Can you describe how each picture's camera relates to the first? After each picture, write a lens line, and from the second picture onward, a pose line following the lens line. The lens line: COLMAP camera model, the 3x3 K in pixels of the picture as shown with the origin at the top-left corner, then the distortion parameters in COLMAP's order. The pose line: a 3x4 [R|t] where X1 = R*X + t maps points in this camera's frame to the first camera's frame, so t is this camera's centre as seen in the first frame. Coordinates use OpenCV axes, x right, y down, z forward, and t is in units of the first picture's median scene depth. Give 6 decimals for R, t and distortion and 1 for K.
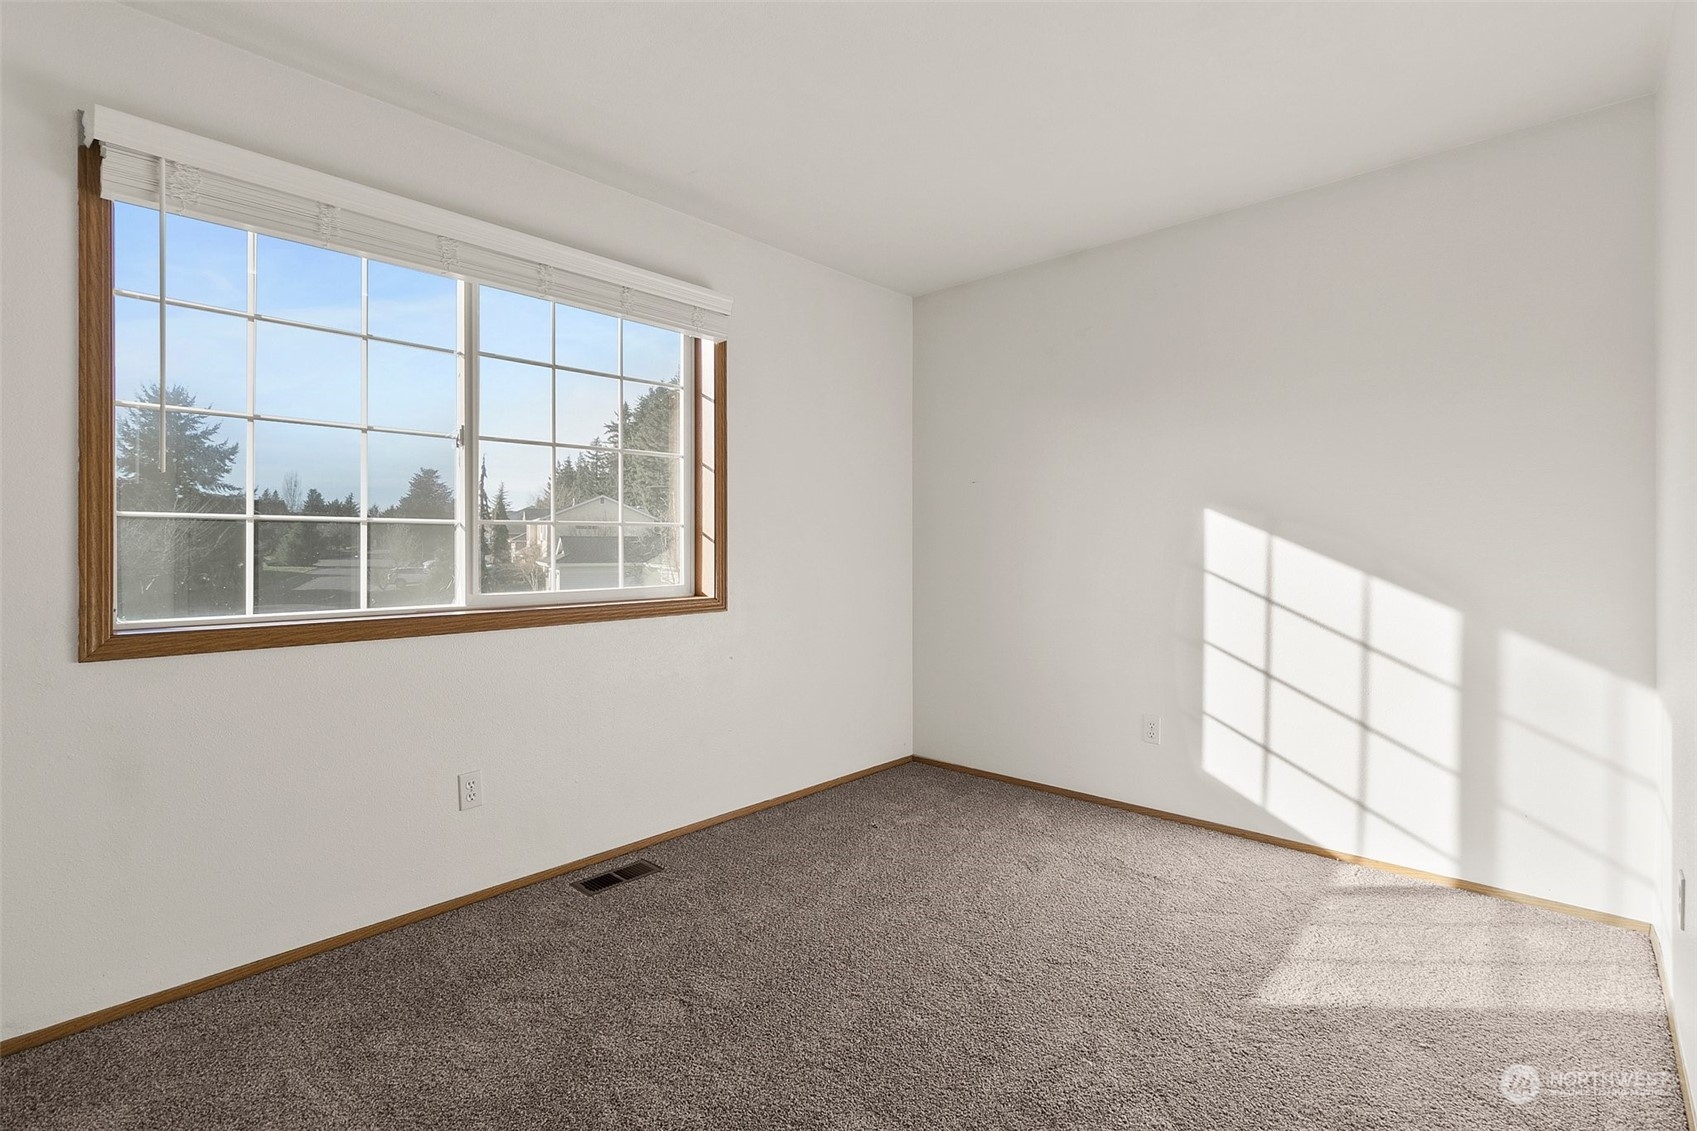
lens RADIAL K [[786.6, 0, 846.5], [0, 786.6, 547.1], [0, 0, 1]] dist [0.001460, 0.000399]
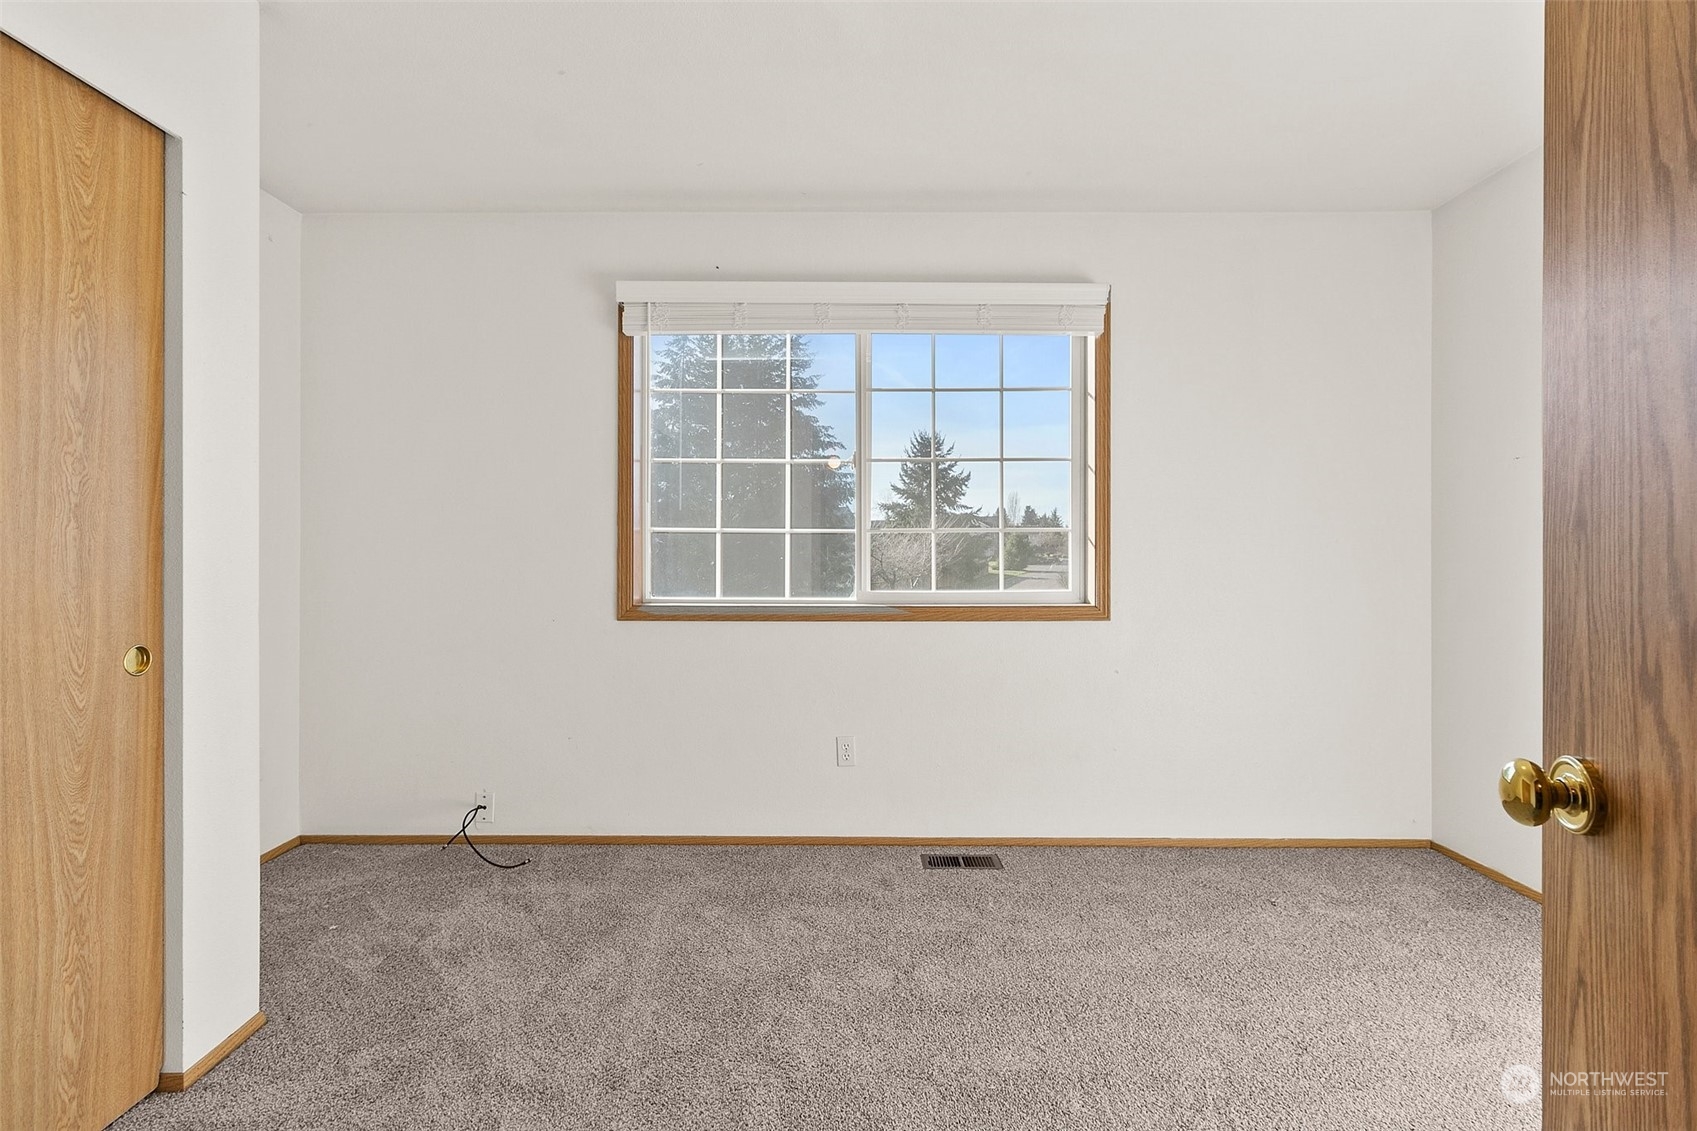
lens RADIAL K [[782.9, 0, 851.6], [0, 782.9, 551.9], [0, 0, 1]] dist [0.000941, 0.000568]
pose [[0.675224, 0.001131, -0.737612, 0.371148], [-0.004328, 0.999988, -0.002429, 0.003493], [0.737600, 0.004832, 0.675221, 0.165987]]
